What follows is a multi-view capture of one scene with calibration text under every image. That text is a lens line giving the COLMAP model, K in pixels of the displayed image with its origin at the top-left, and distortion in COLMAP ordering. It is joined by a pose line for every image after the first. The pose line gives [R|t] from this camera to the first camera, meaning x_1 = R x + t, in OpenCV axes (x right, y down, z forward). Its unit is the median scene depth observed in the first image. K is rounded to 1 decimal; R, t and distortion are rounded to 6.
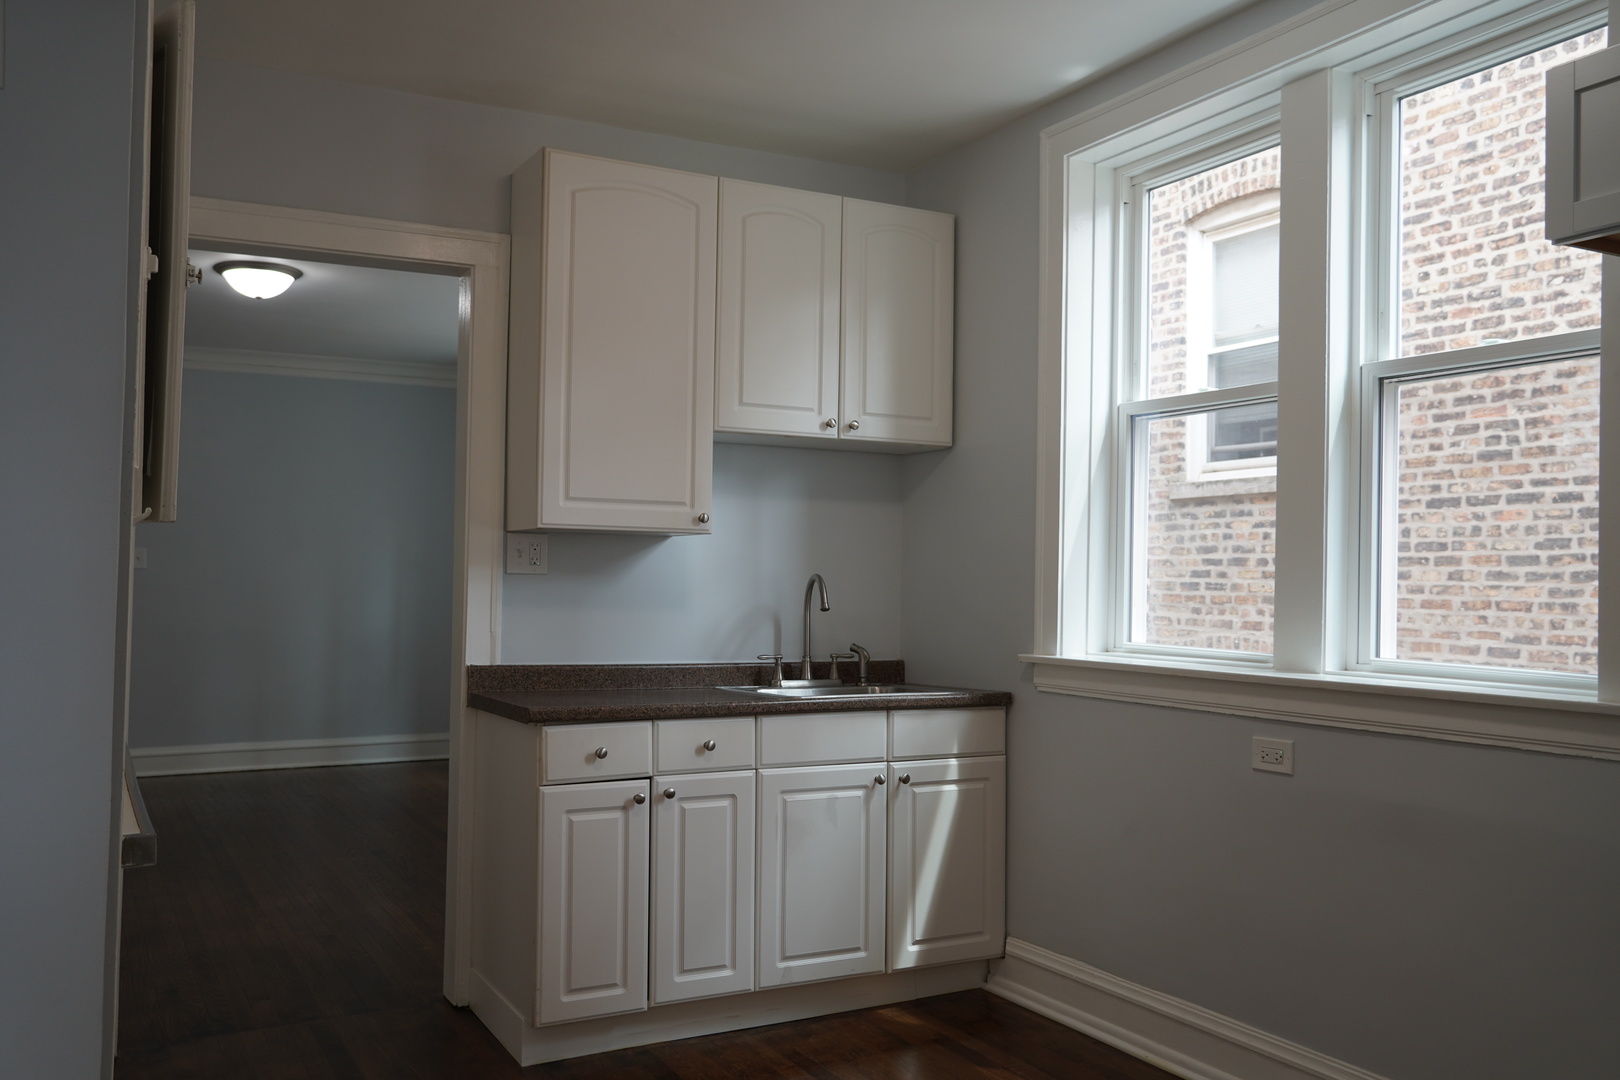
lens RADIAL K [[1373.3, 0, 807.0], [0, 1373.3, 542.3], [0, 0, 1]] dist [-0.010662, 0.022438]
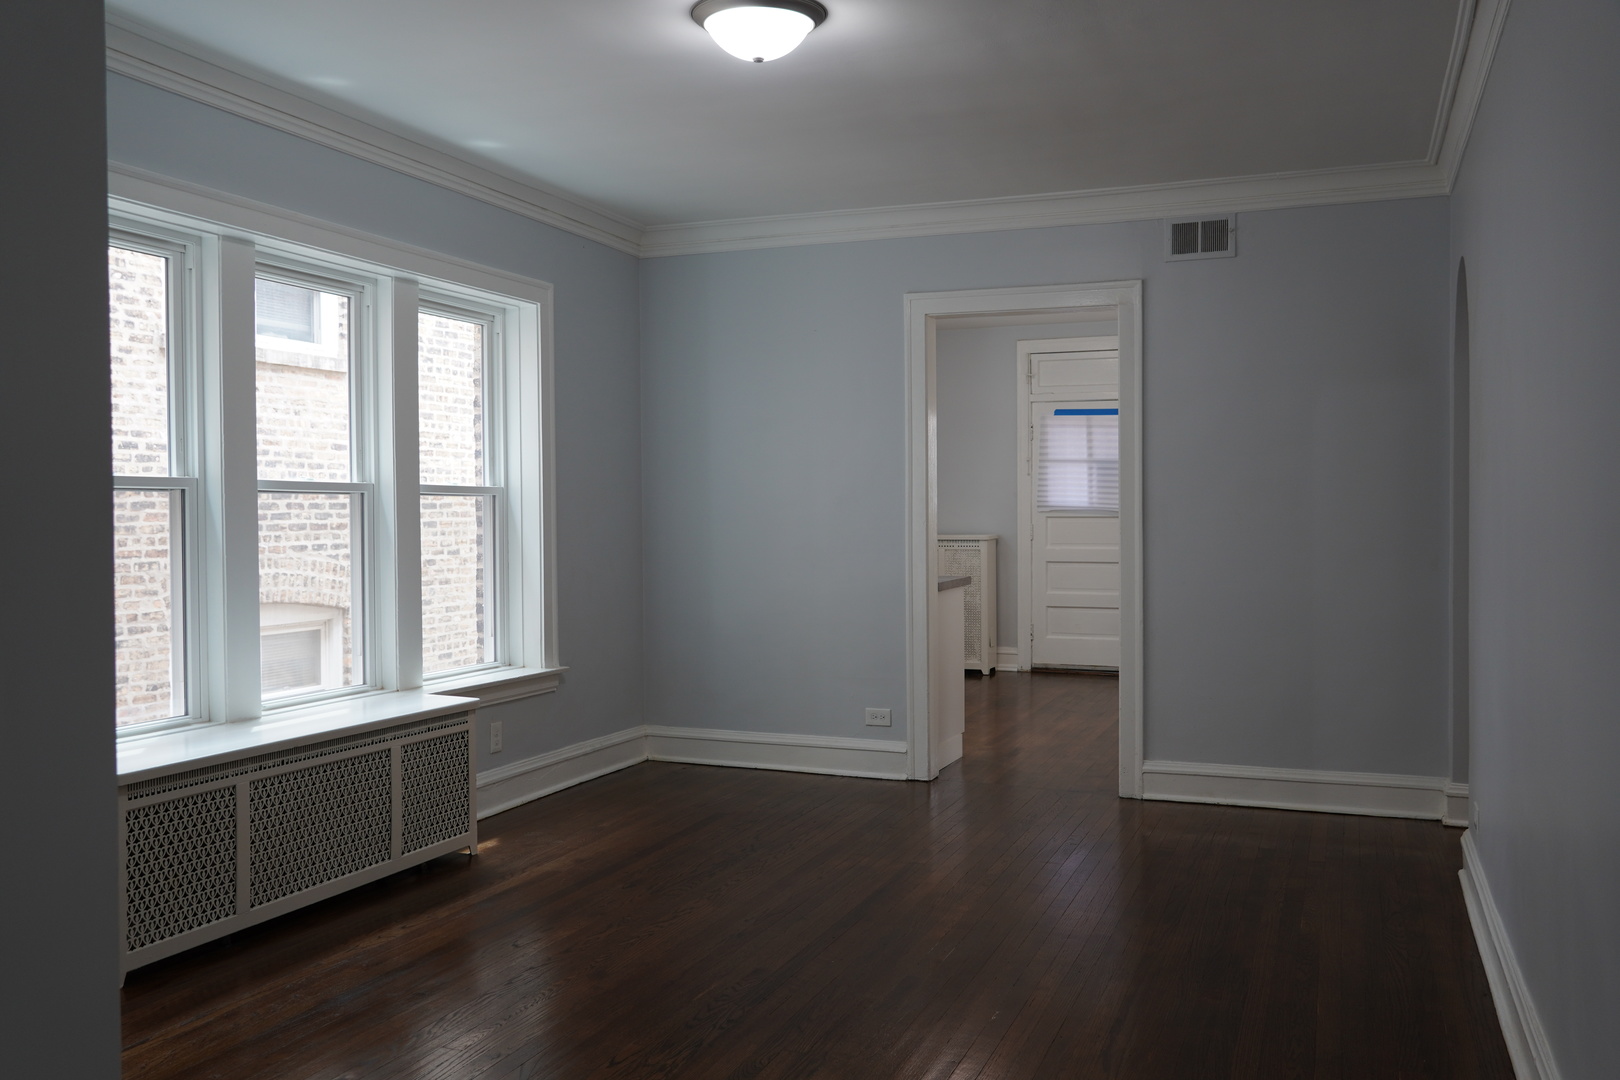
lens RADIAL K [[1373.3, 0, 814.1], [0, 1373.3, 542.7], [0, 0, 1]] dist [-0.010662, 0.022438]
pose [[-0.650307, -0.030698, 0.759051, -0.871741], [-0.024800, 0.999509, 0.019175, 0.018763], [-0.759267, -0.006355, -0.650748, 1.359579]]
